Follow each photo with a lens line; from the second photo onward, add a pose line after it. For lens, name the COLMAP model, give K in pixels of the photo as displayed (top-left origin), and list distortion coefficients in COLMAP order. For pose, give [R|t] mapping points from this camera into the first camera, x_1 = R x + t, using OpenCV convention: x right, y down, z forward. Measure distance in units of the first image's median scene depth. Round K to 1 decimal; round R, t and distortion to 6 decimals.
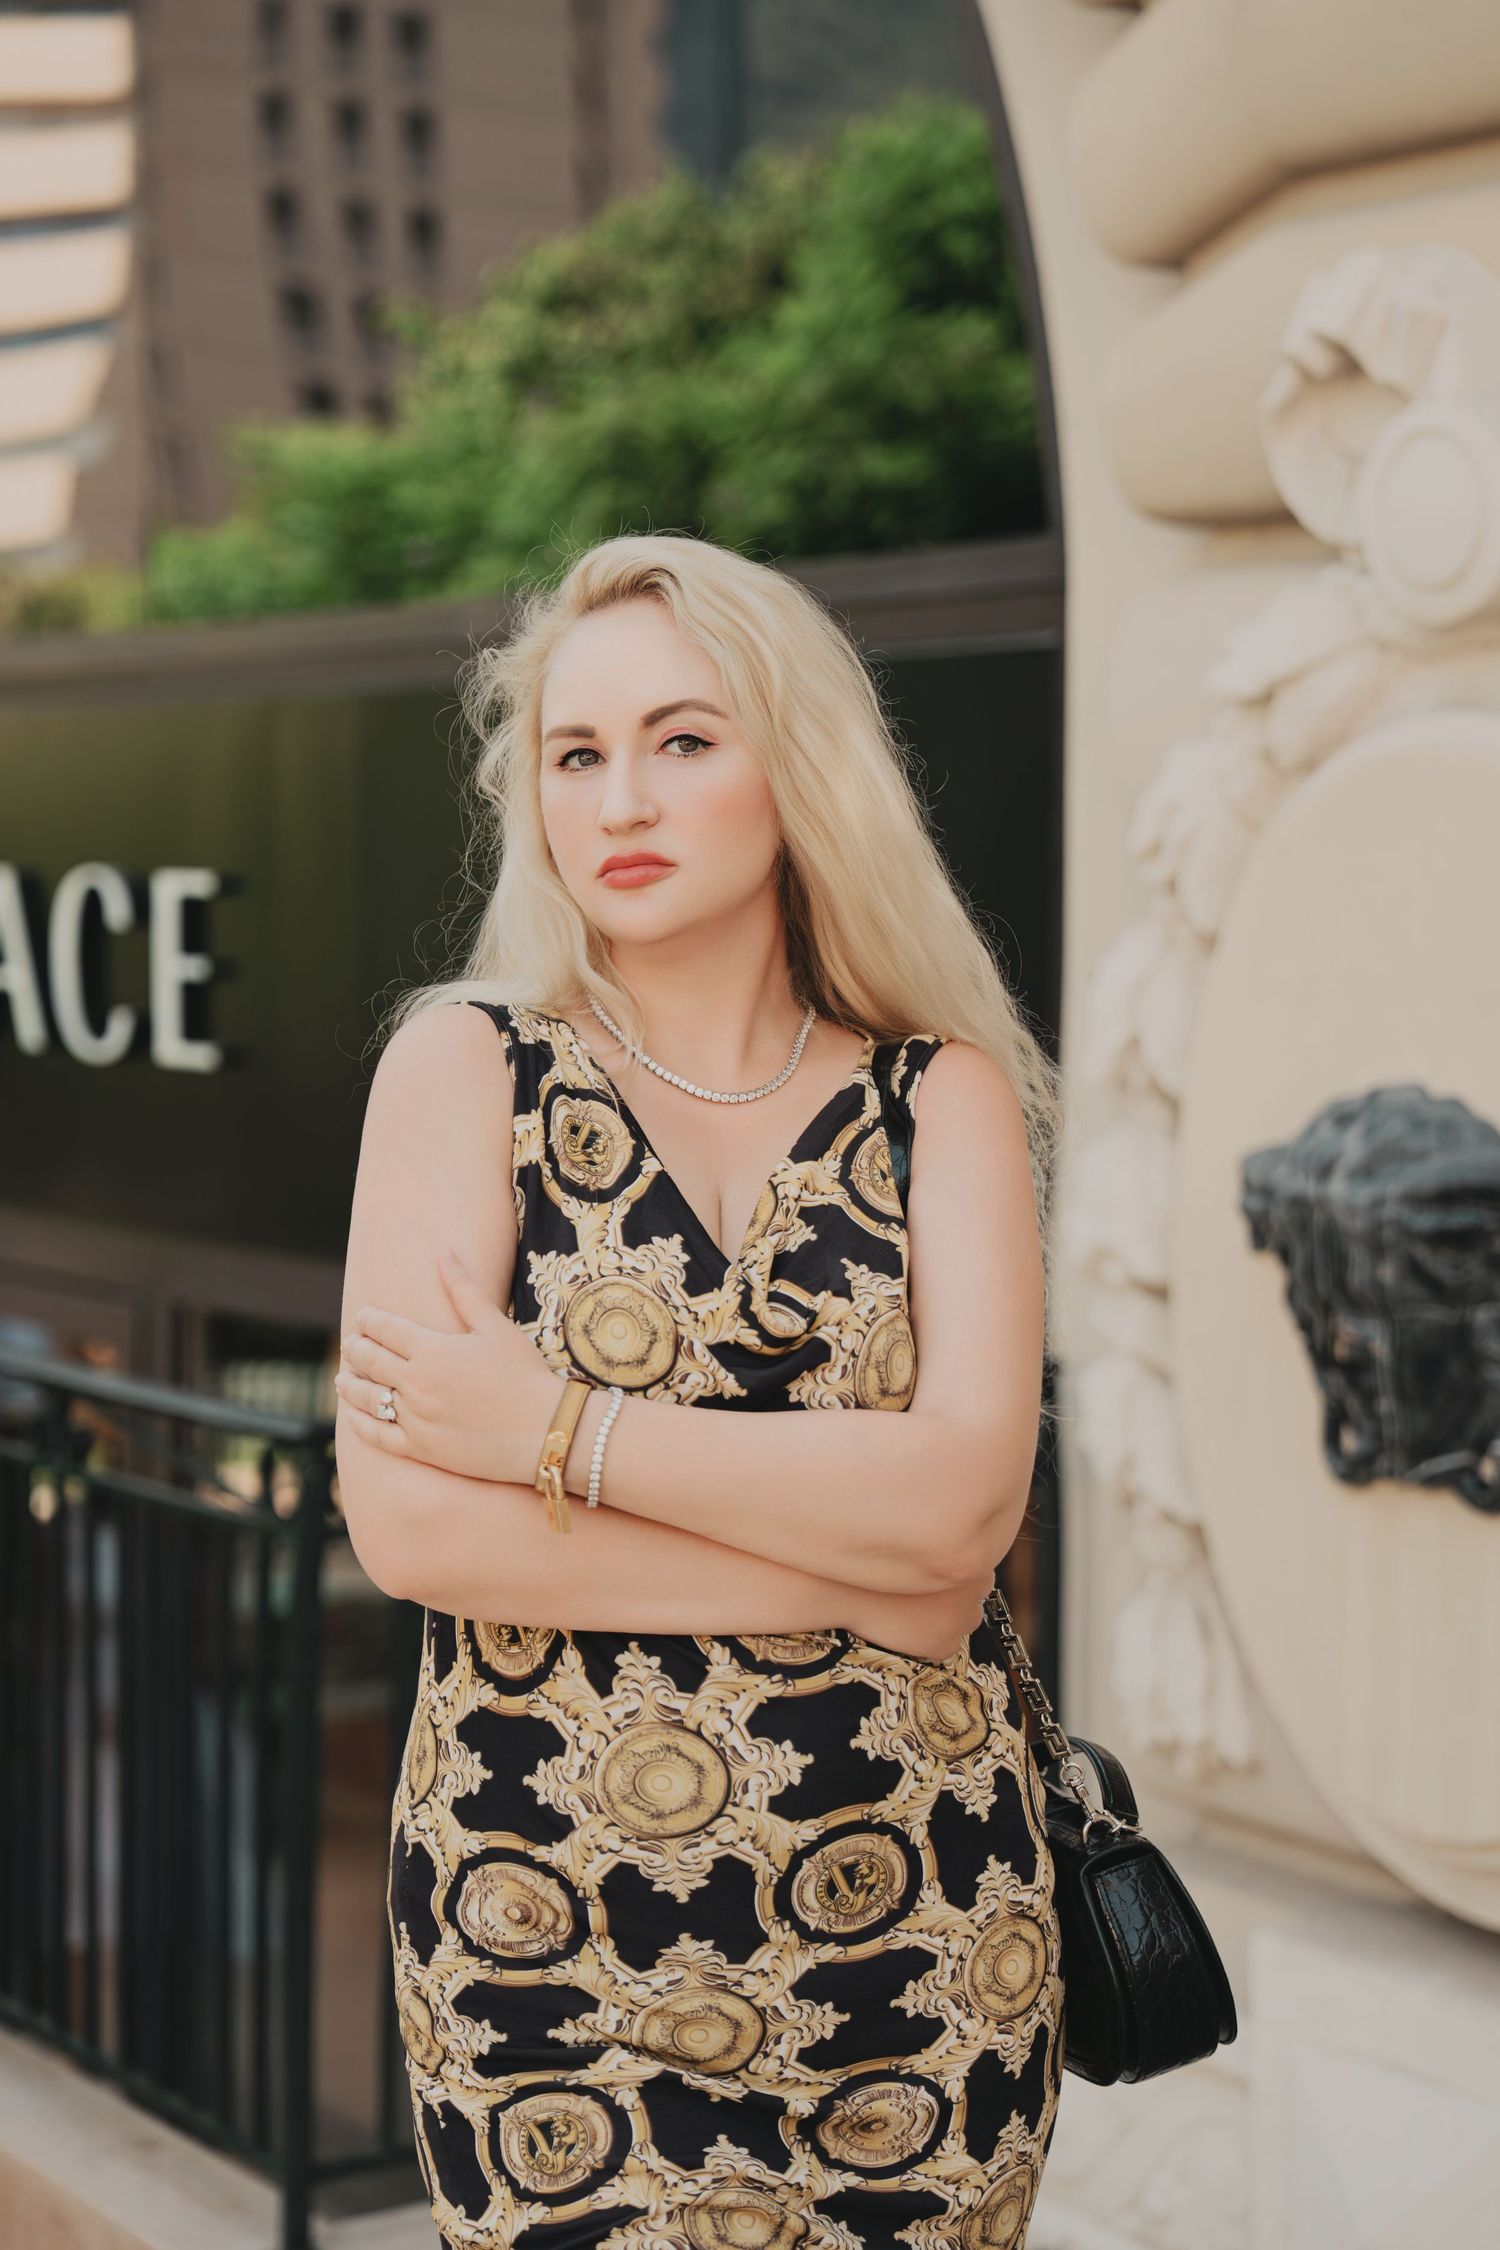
lens RADIAL K [[4620.6, 0, 769.1], [0, 4620.6, 1132.7], [0, 0, 1]] dist [0.385294, 0.000000]
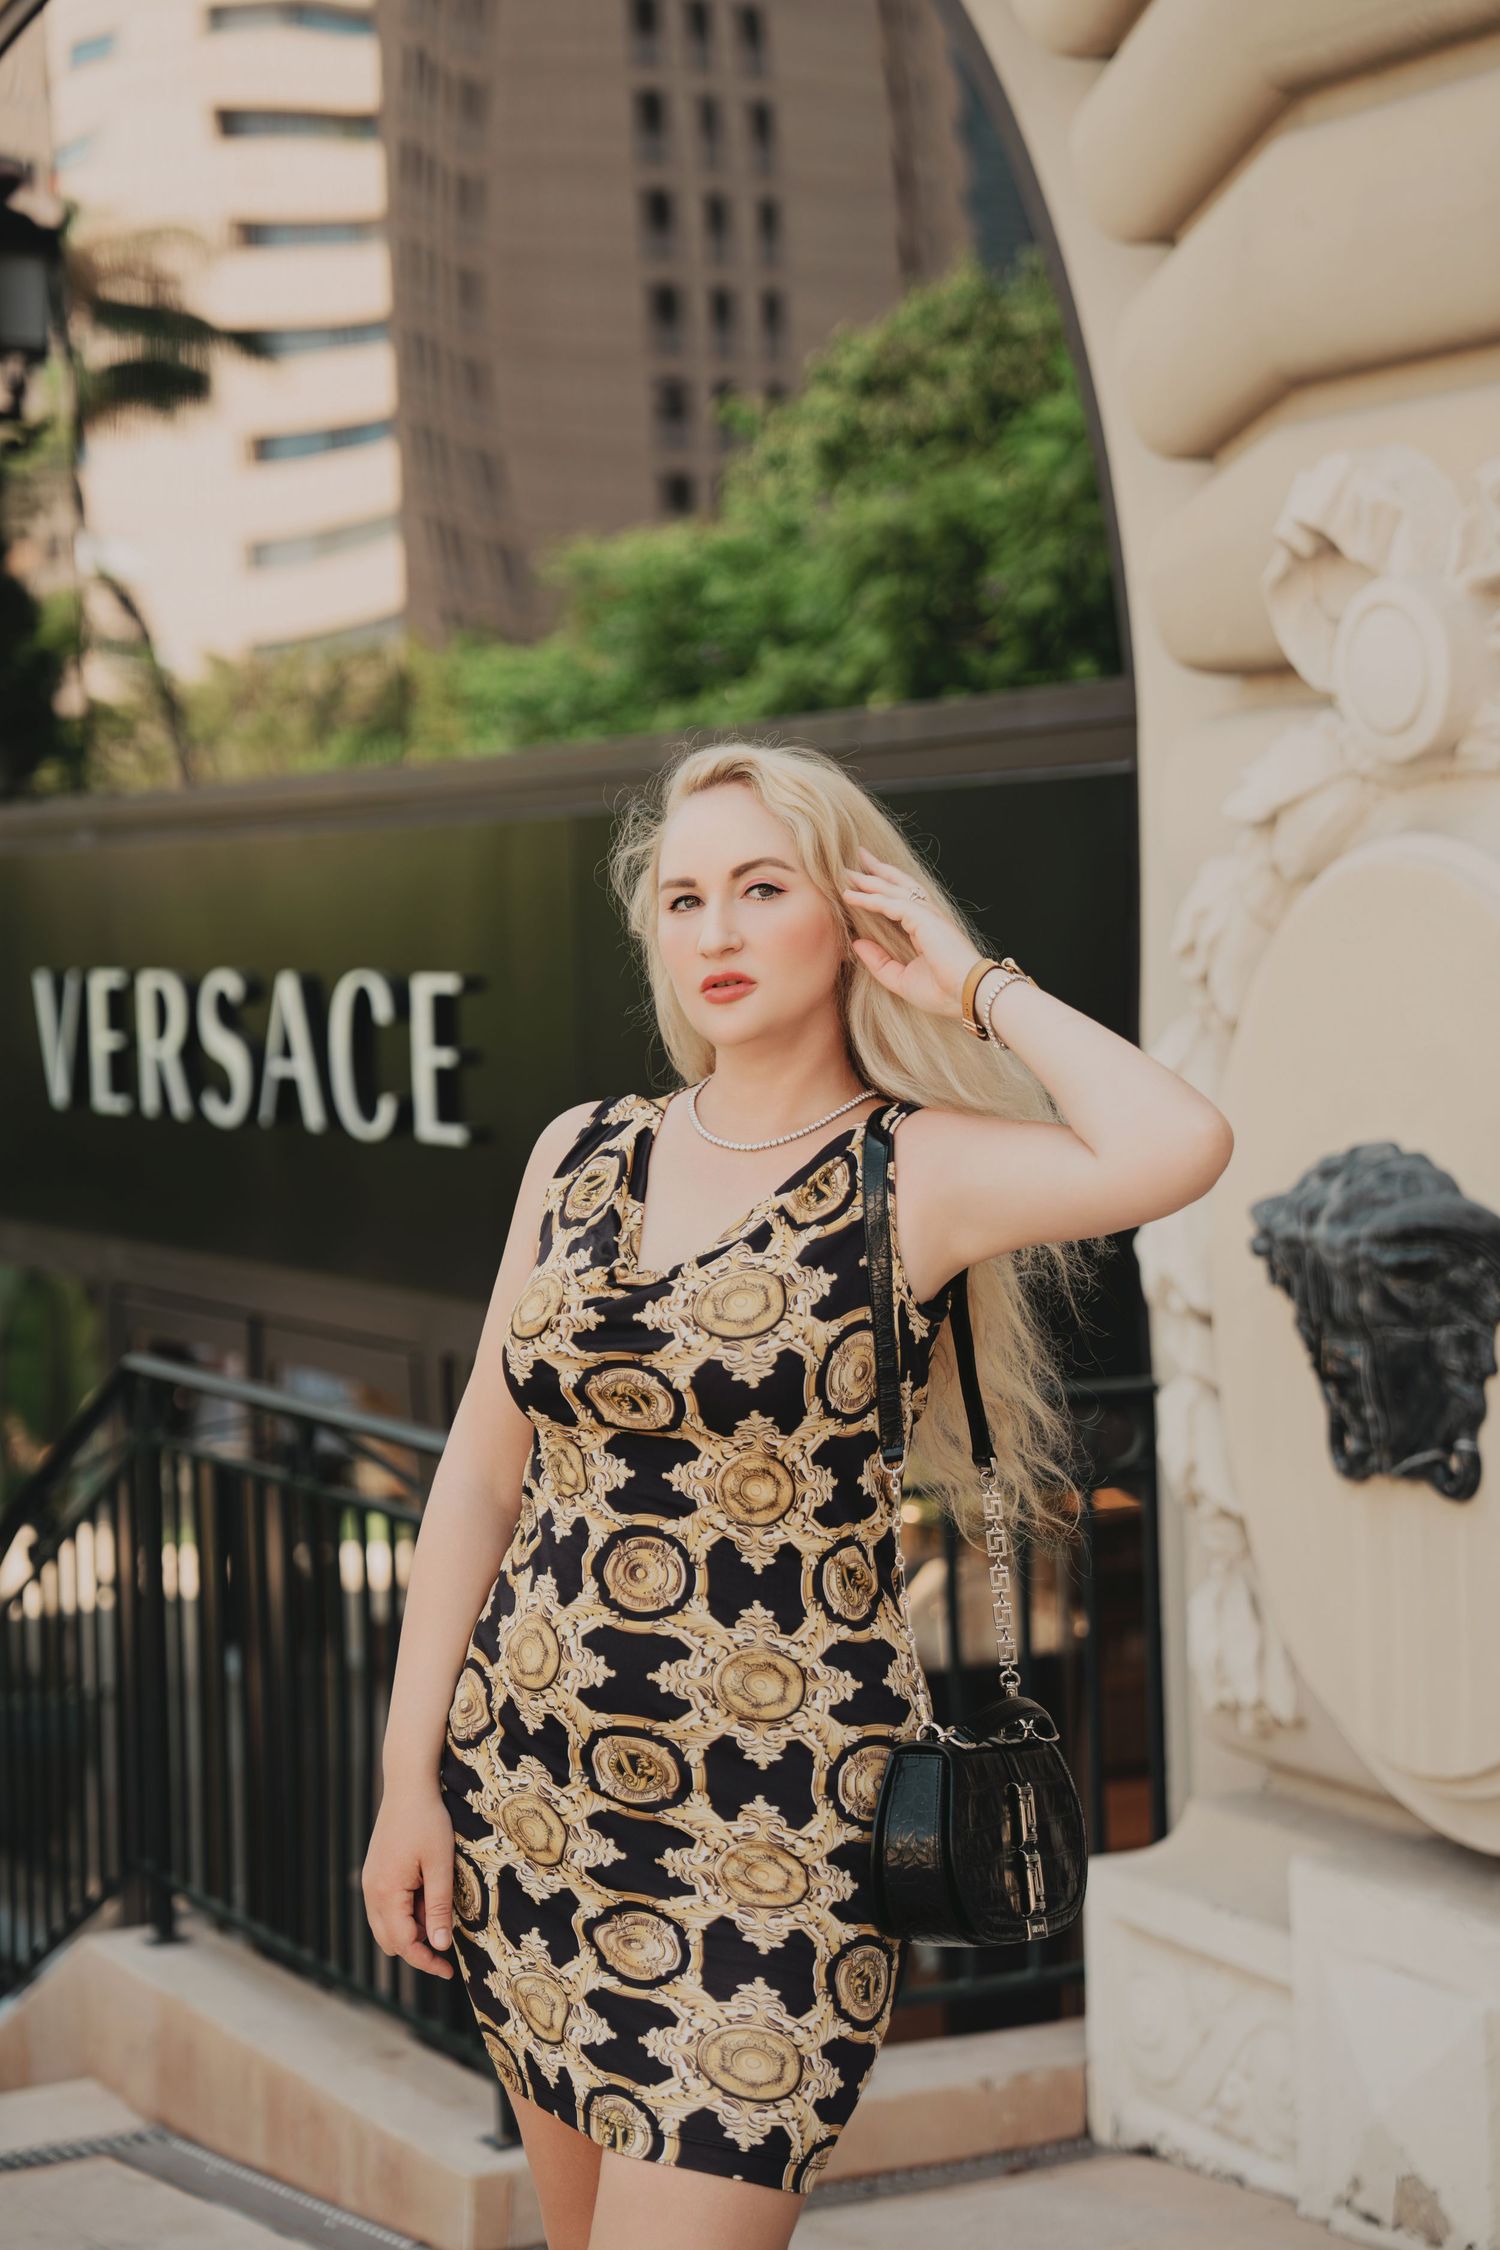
lens RADIAL K [[4620.6, 0, 766.1], [0, 4620.6, 1071.4], [0, 0, 1]] dist [0.385294, 0.000000]
pose [[0.996312, -0.027654, -0.081220, 0.074444], [0.025802, 0.999385, -0.023758, -0.004252], [0.081827, 0.021575, 0.996413, -0.203965]]
